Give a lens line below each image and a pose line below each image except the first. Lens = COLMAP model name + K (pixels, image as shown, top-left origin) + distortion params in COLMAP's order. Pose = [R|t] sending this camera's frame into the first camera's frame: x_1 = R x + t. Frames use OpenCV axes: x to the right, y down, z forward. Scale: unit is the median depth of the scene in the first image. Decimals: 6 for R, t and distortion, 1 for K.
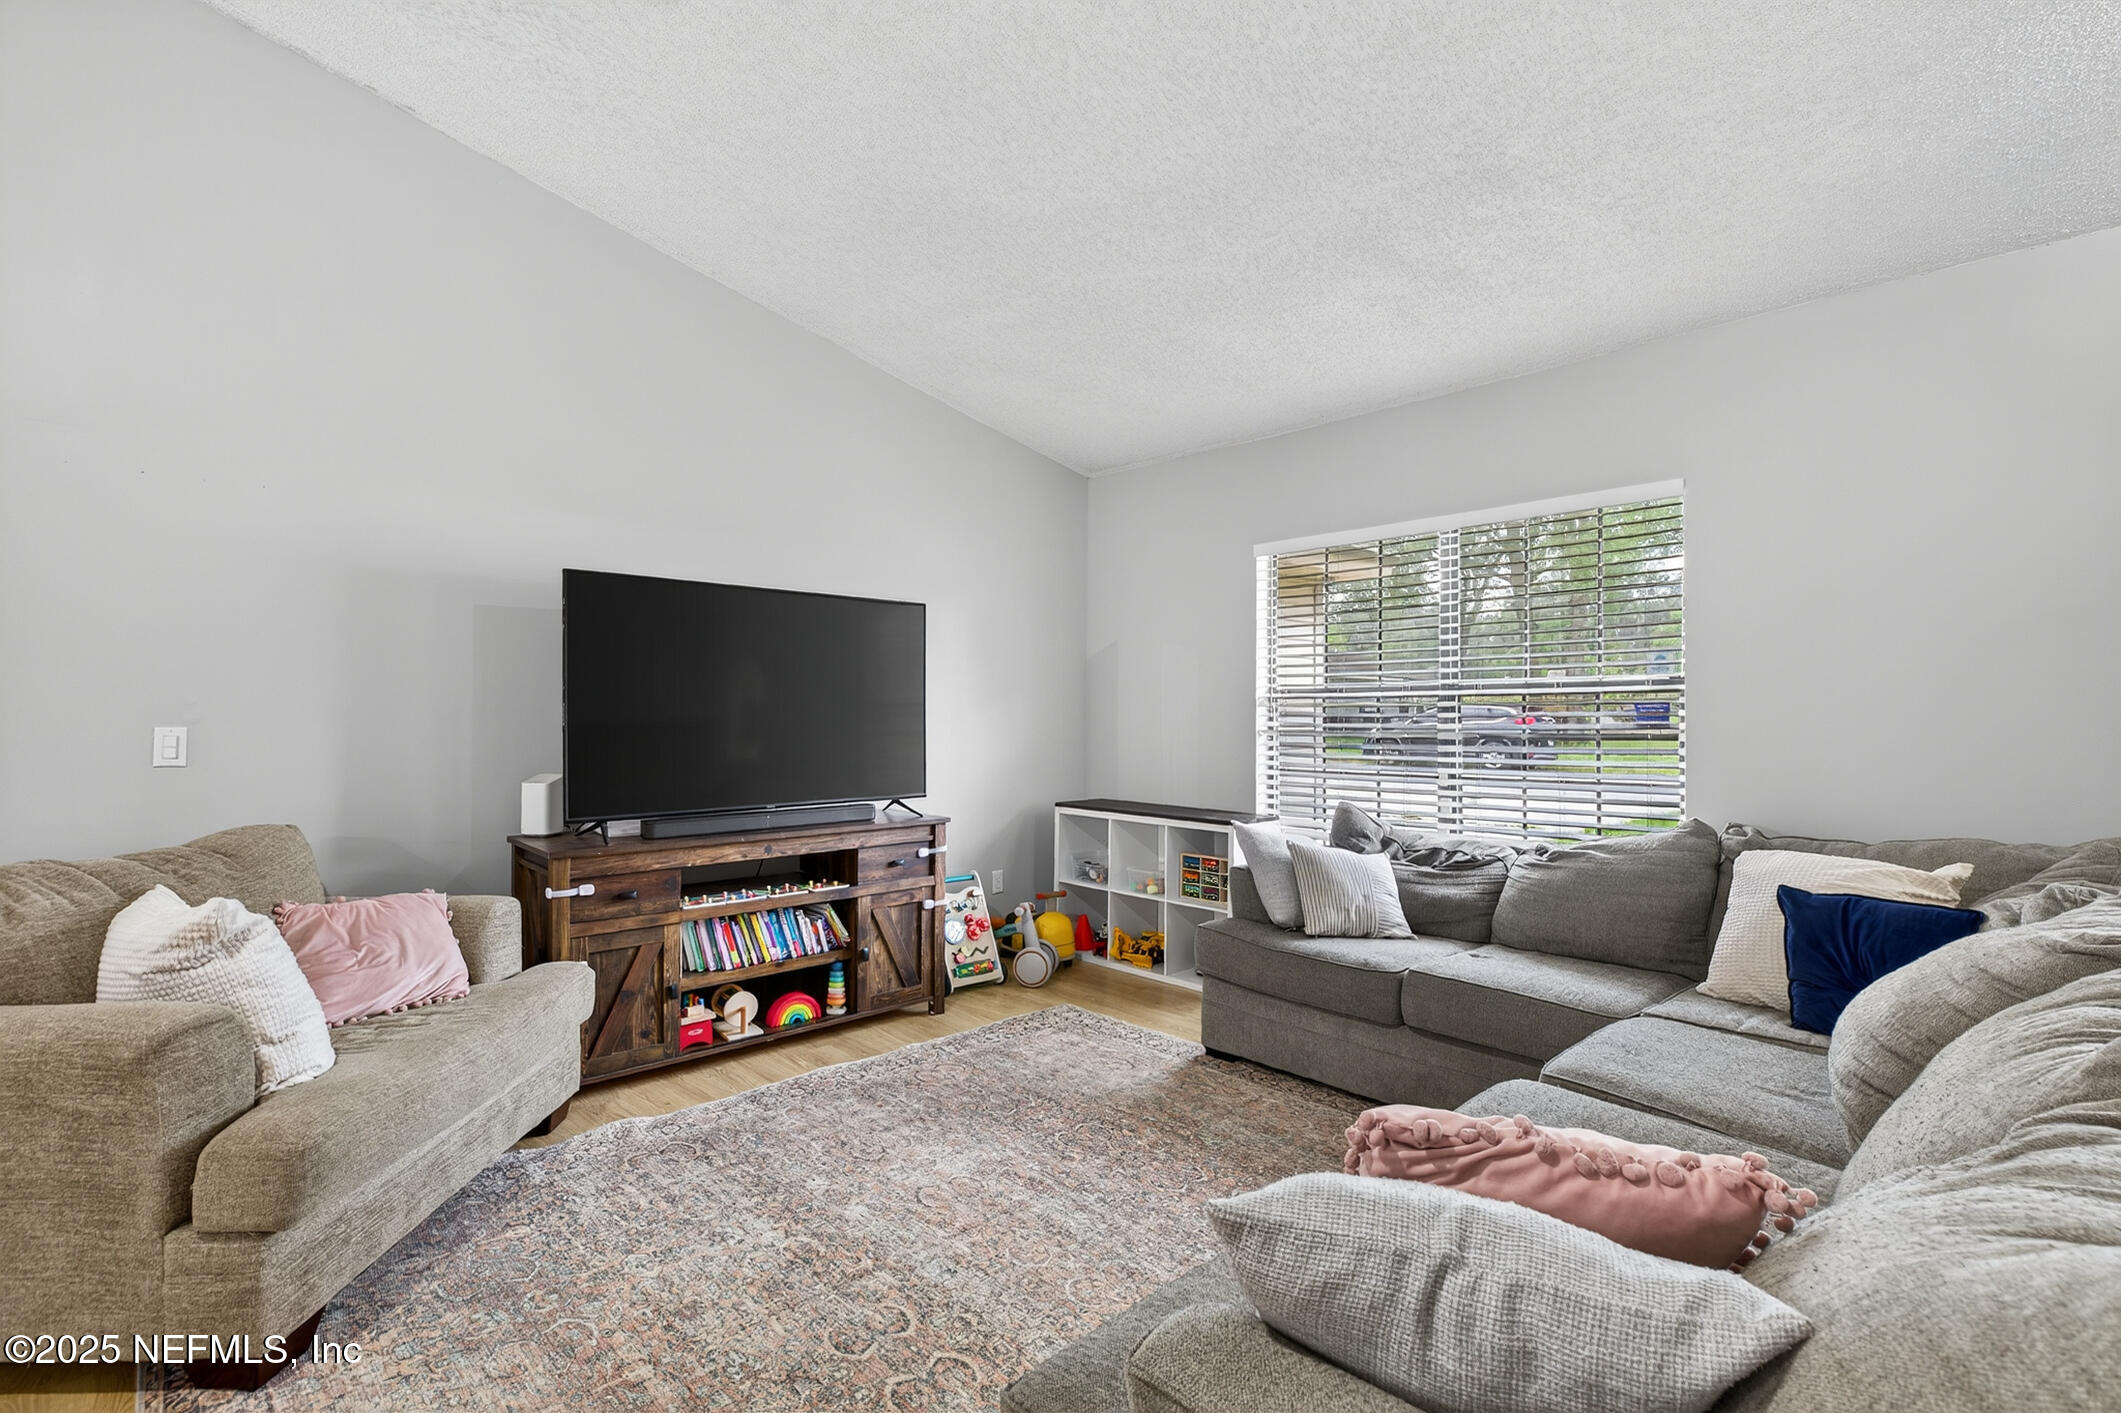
lens RADIAL K [[981.9, 0, 1066.4], [0, 981.9, 712.9], [0, 0, 1]] dist [-0.002498, -0.000358]
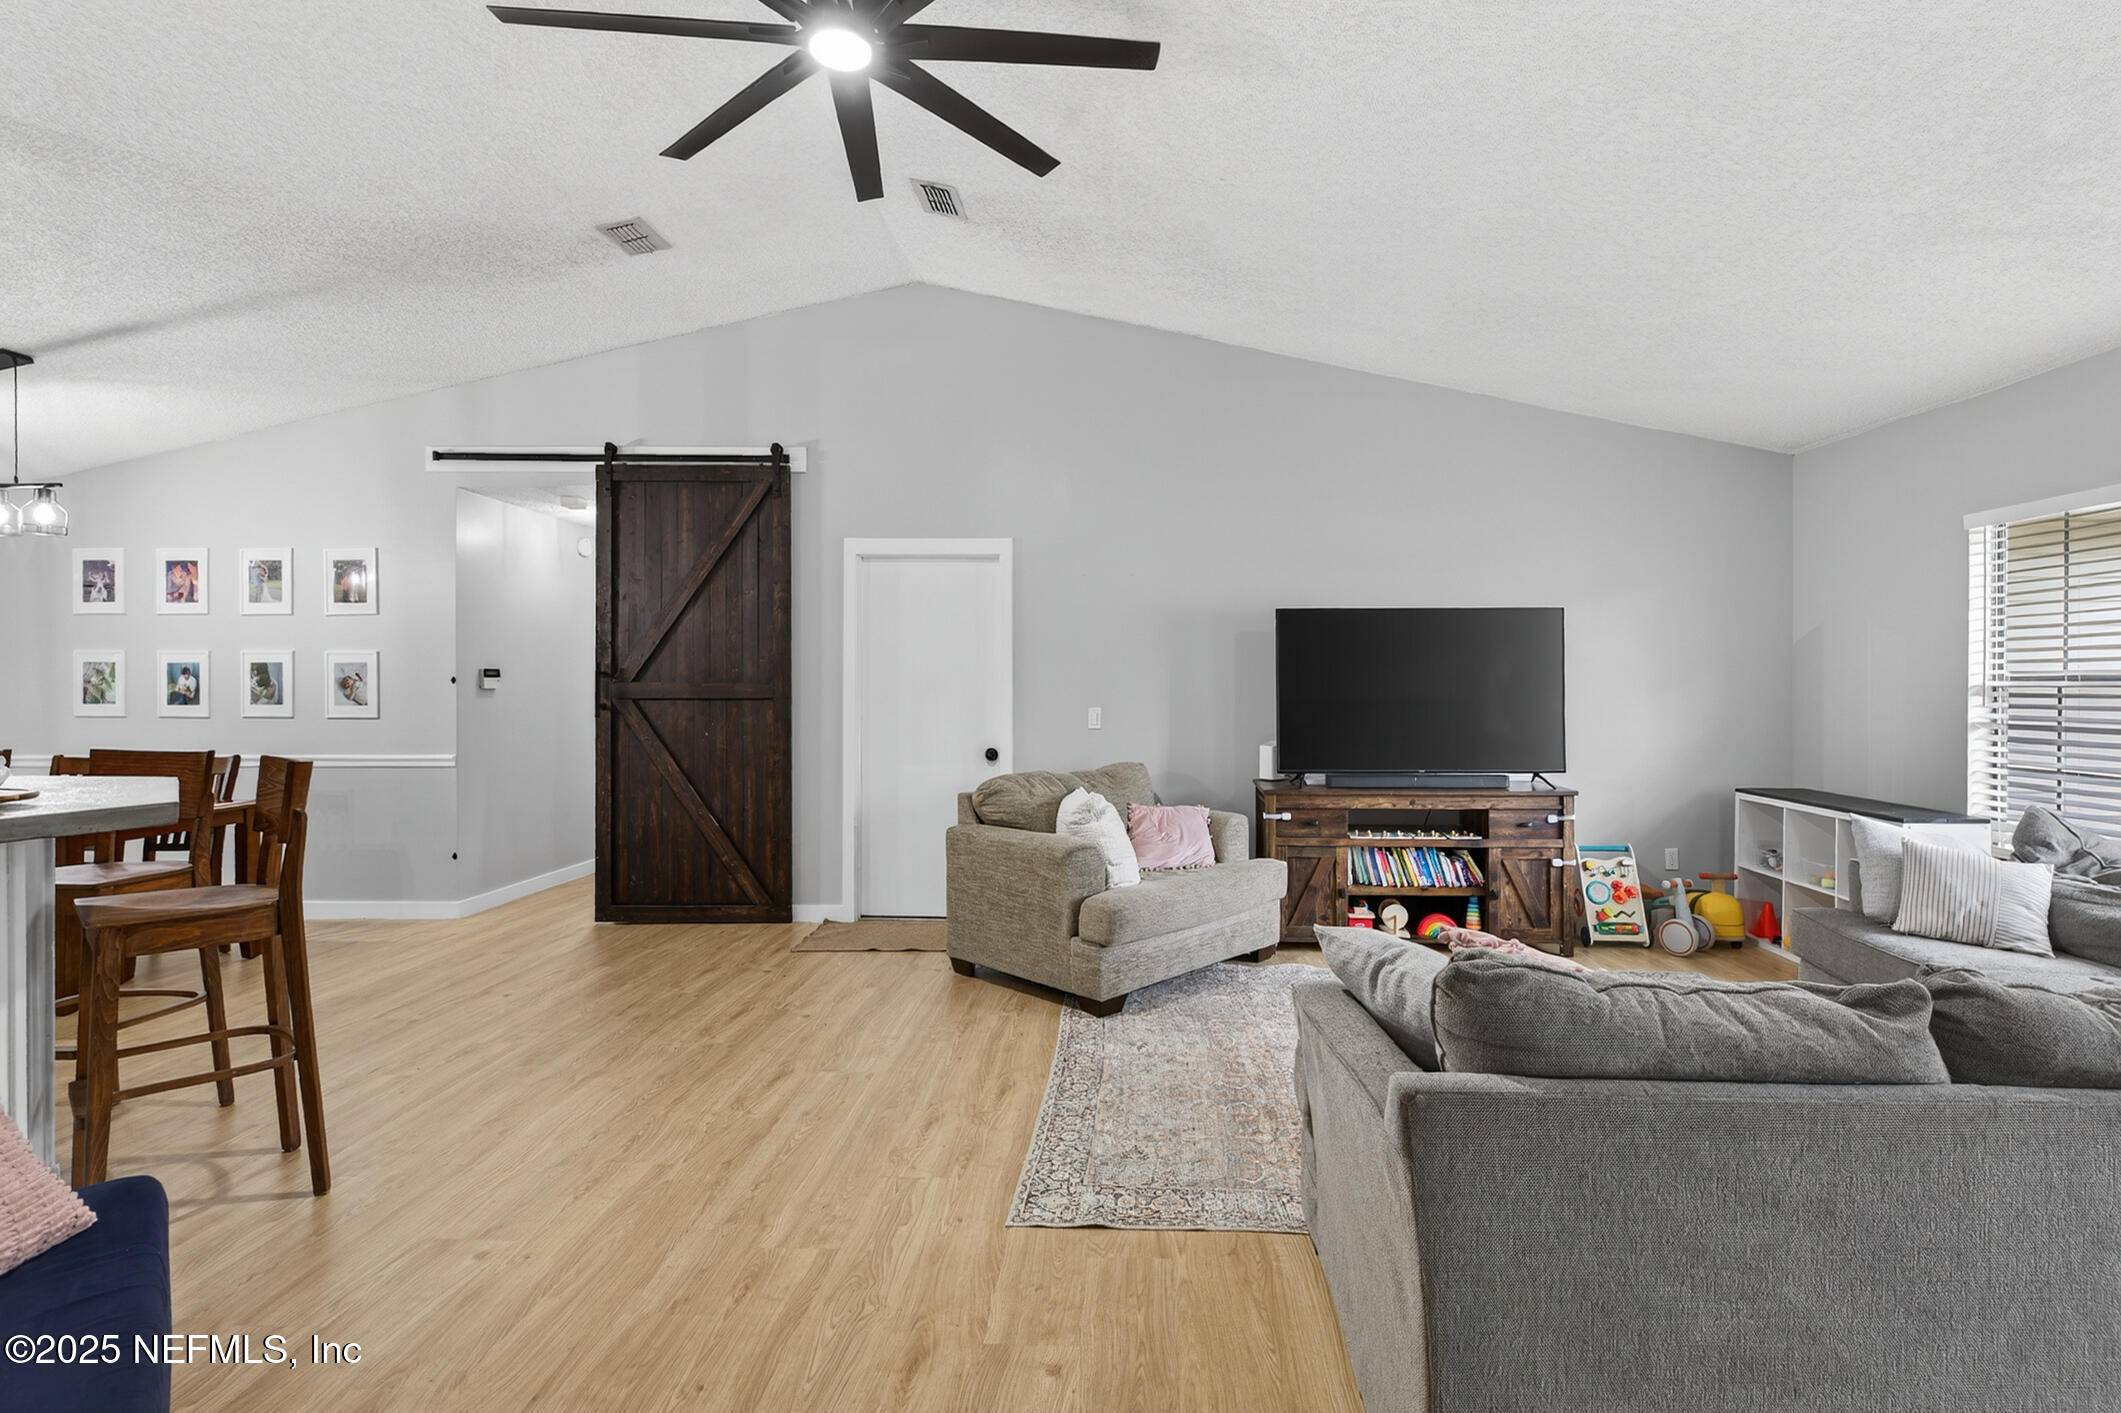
lens RADIAL K [[981.9, 0, 1060.8], [0, 981.9, 699.7], [0, 0, 1]] dist [-0.002498, -0.000358]
pose [[0.668669, 0.006740, -0.743530, 0.371843], [0.004131, 0.999910, 0.012780, -0.021935], [0.743549, -0.011617, 0.668581, -0.262751]]
